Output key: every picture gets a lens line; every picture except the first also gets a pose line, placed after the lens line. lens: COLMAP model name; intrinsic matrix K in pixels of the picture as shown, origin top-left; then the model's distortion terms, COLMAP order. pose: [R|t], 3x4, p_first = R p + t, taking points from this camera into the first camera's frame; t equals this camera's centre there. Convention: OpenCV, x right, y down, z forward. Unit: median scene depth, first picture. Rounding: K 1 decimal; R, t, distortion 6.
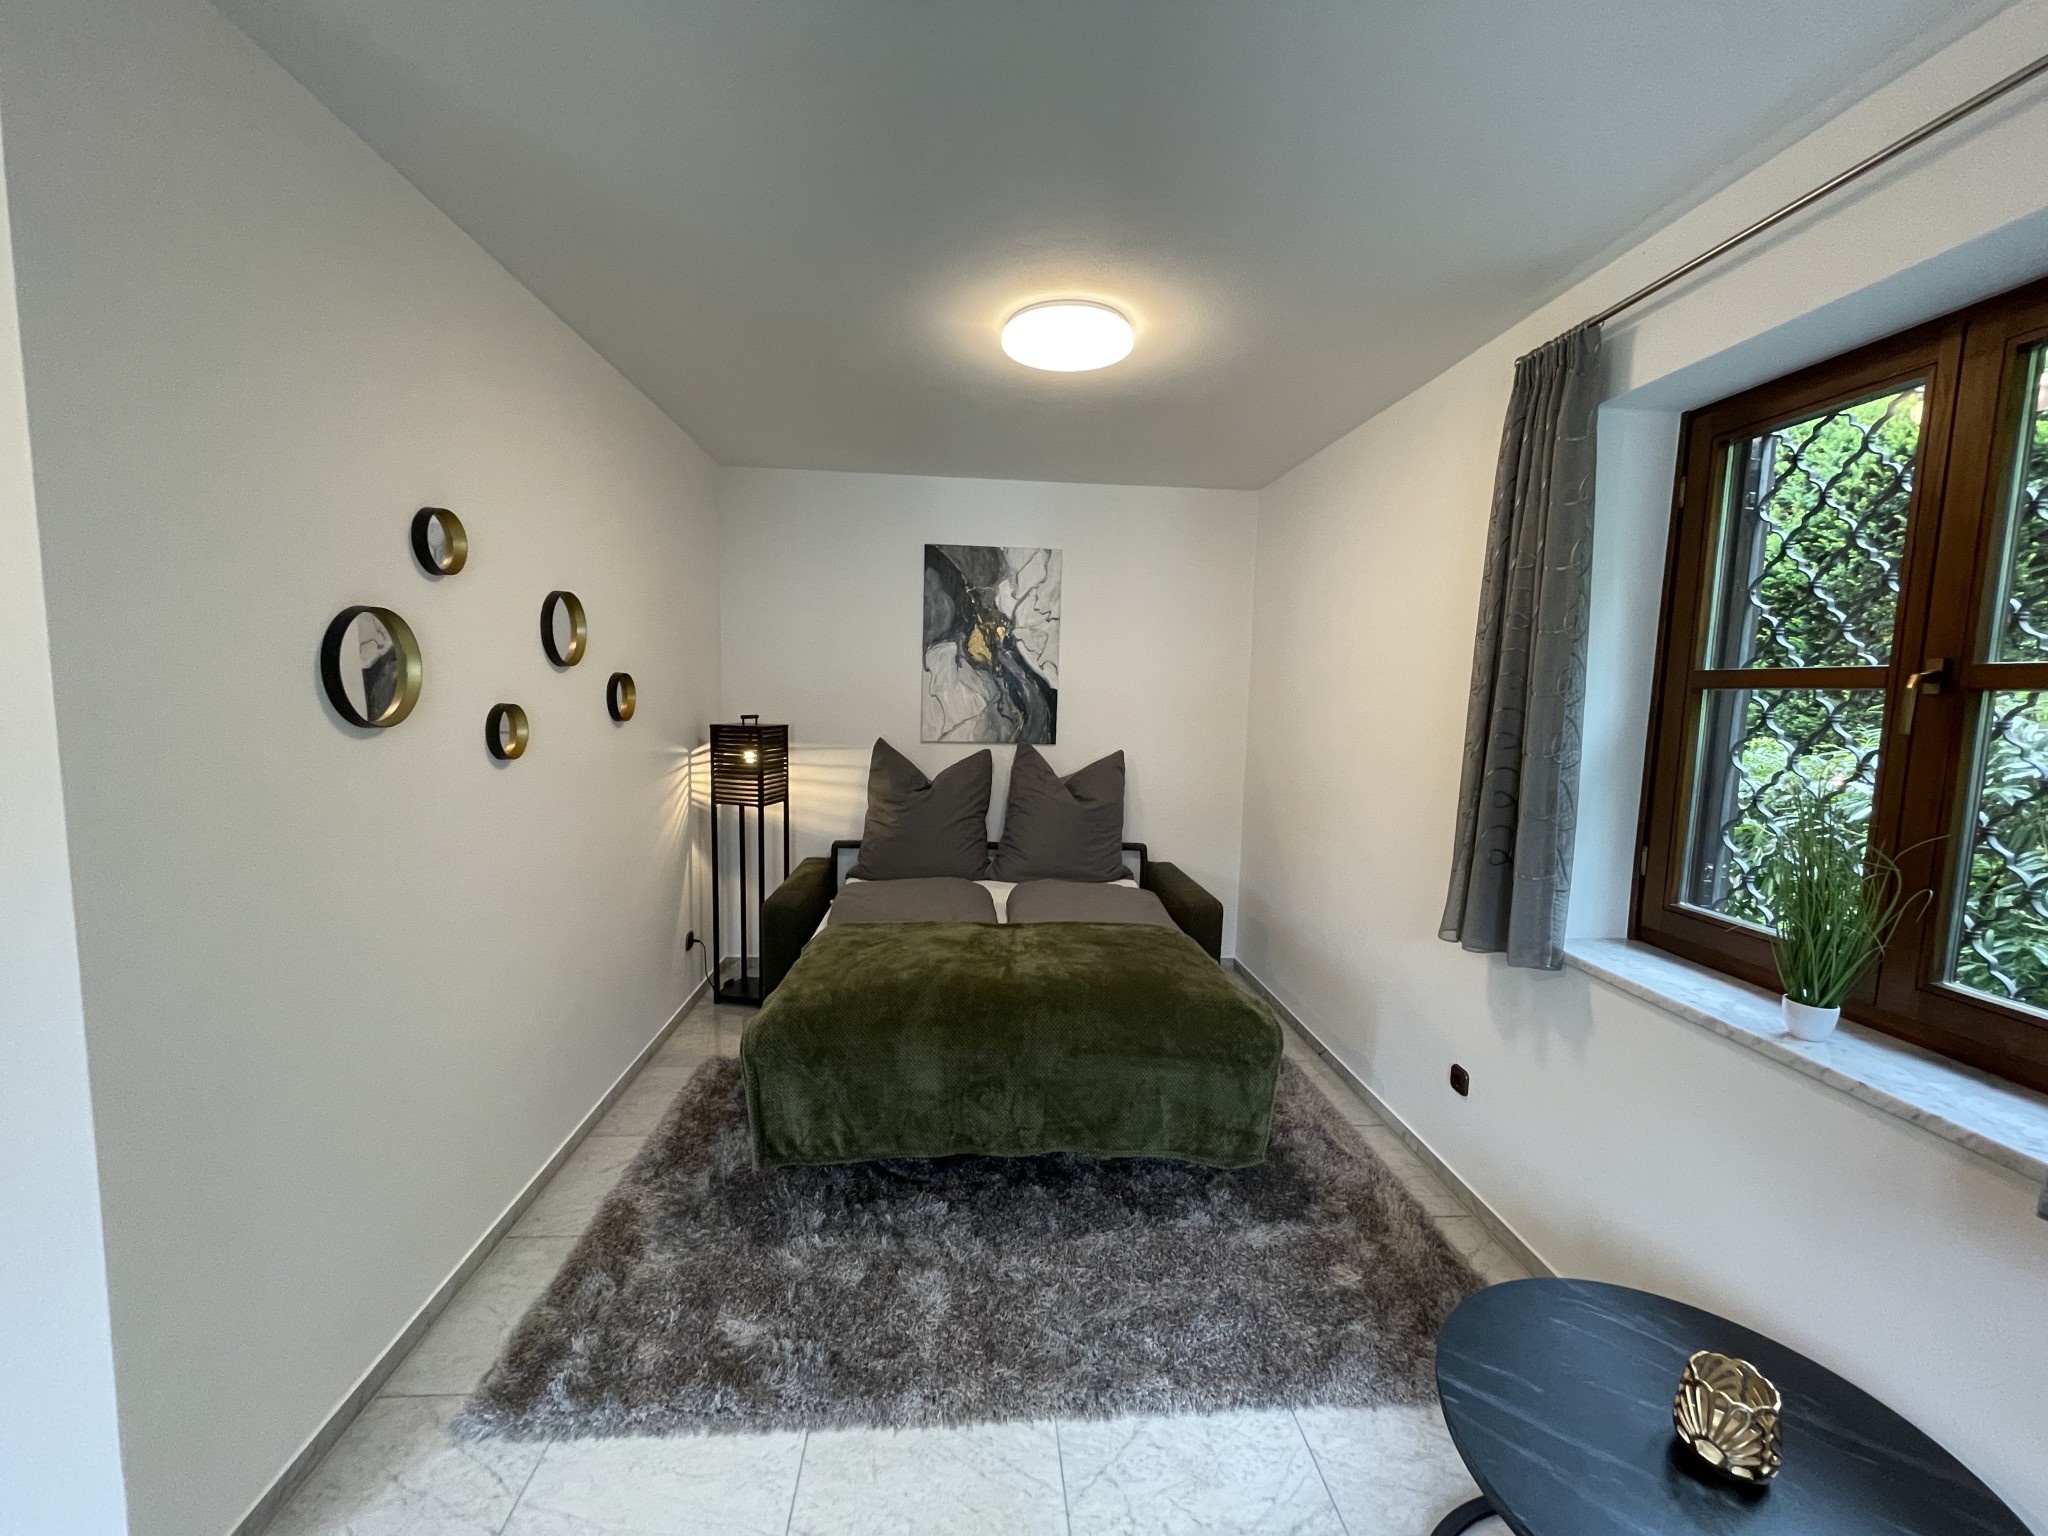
lens RADIAL K [[825.3, 0, 1025.3], [0, 825.3, 770.0], [0, 0, 1]] dist [-0.001777, -0.000954]
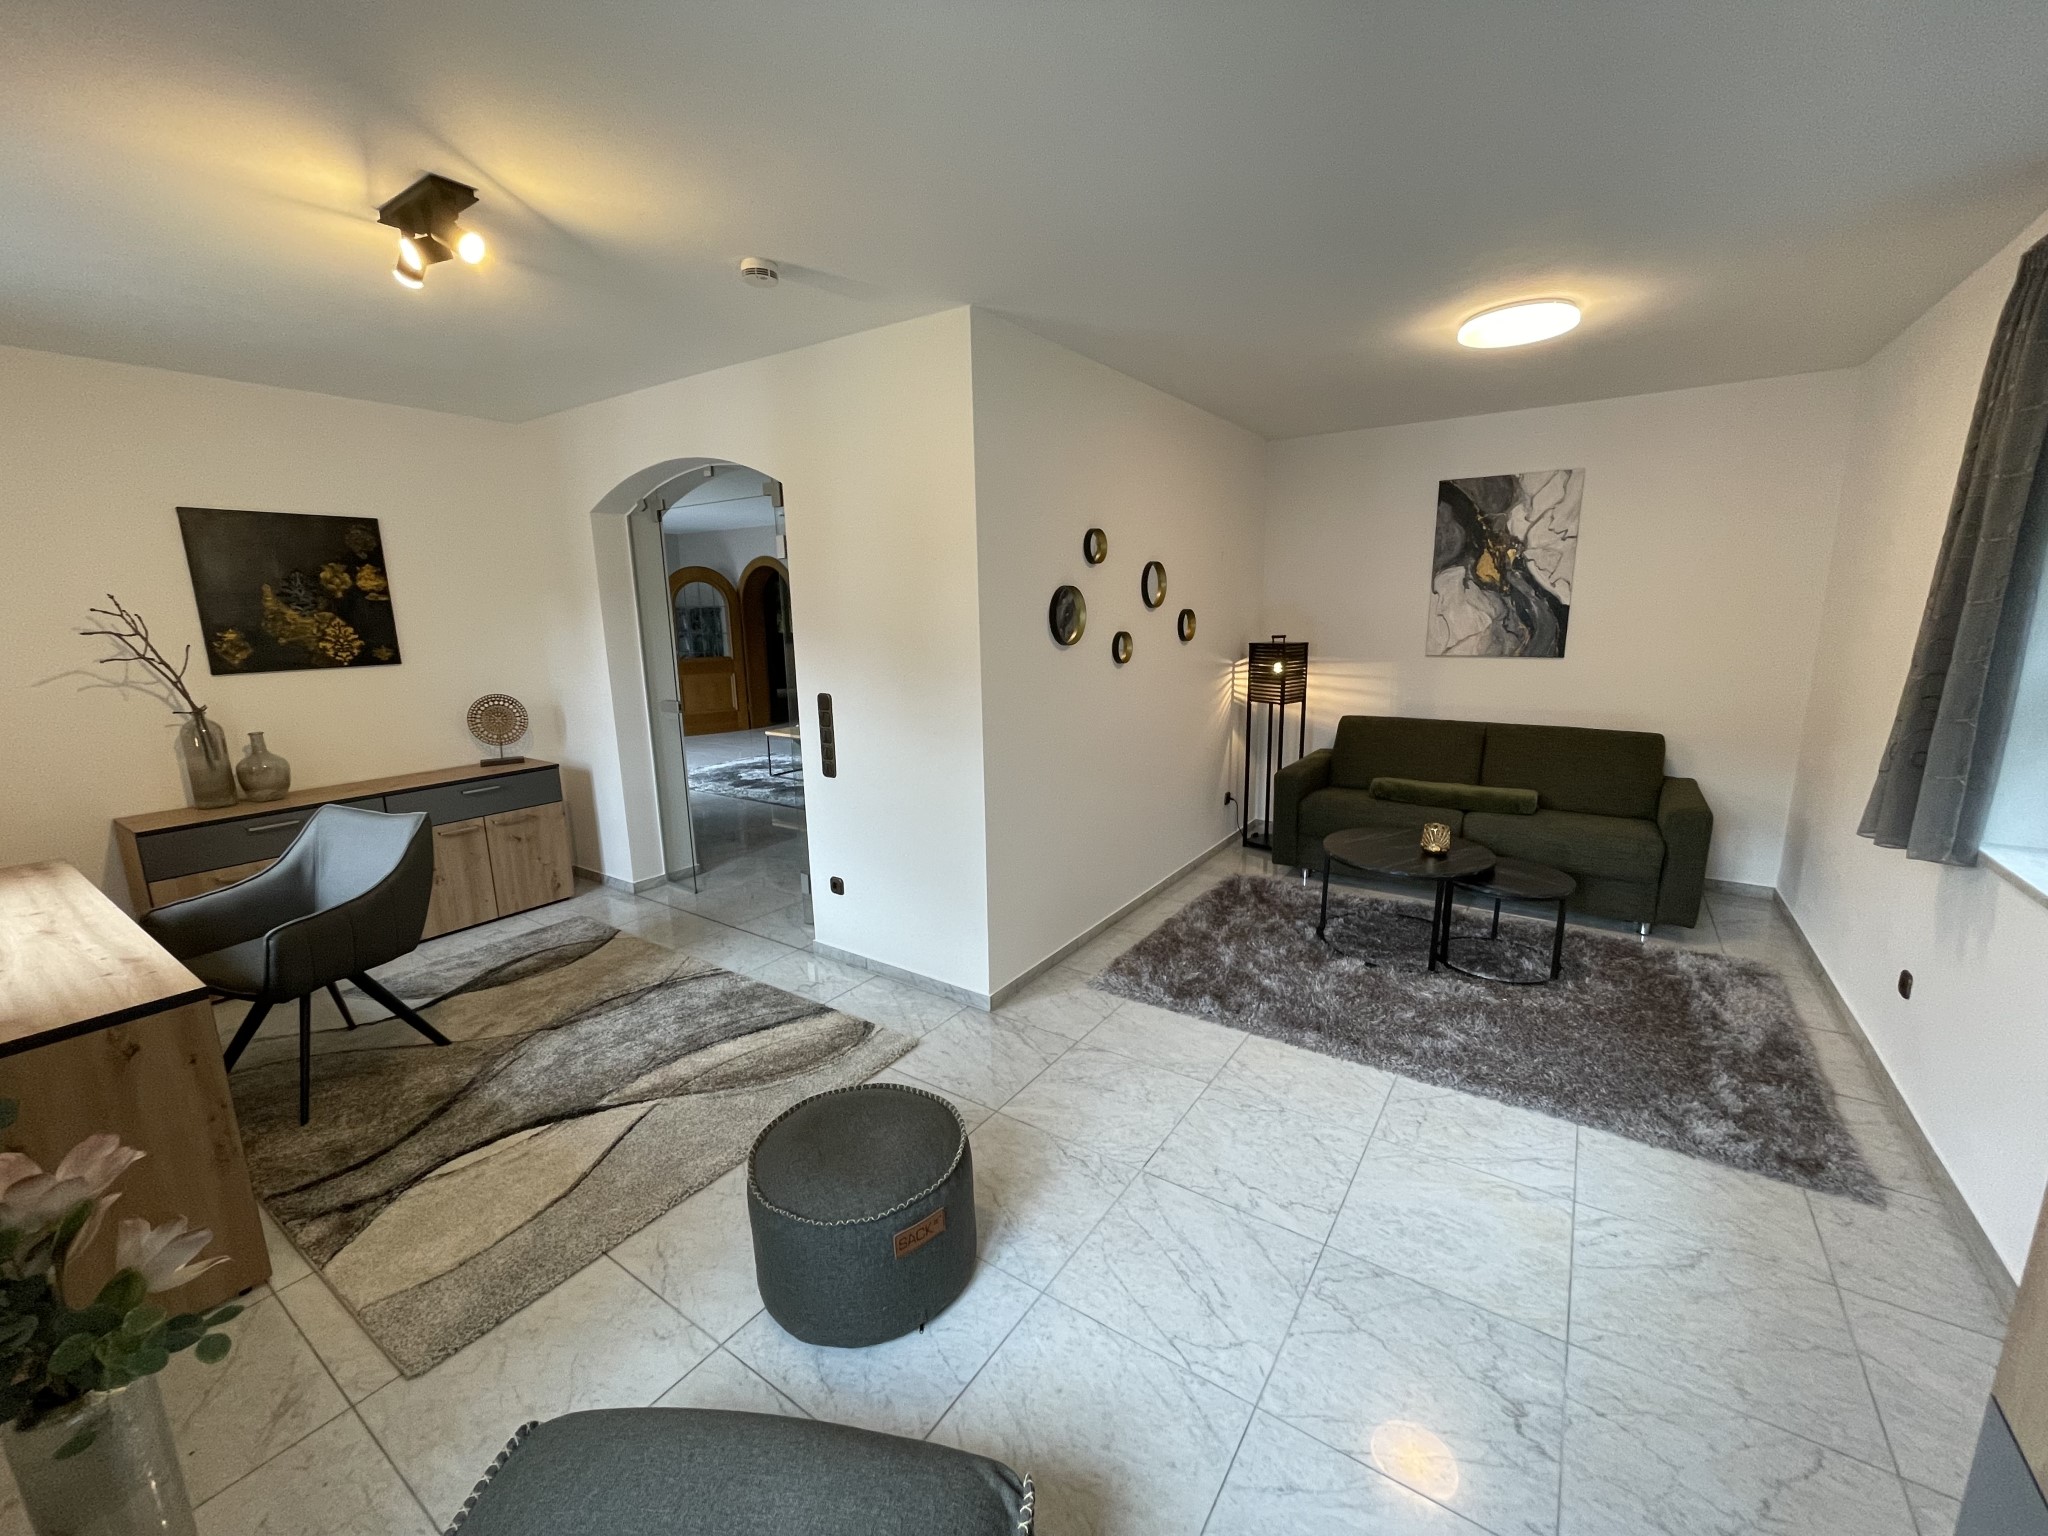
lens RADIAL K [[825.3, 0, 1025.8], [0, 825.3, 773.4], [0, 0, 1]] dist [-0.001777, -0.000954]
pose [[0.780723, 0.084285, -0.619166, 0.183363], [-0.022259, 0.993984, 0.107241, 0.020194], [0.624480, -0.069944, 0.777903, -0.293059]]
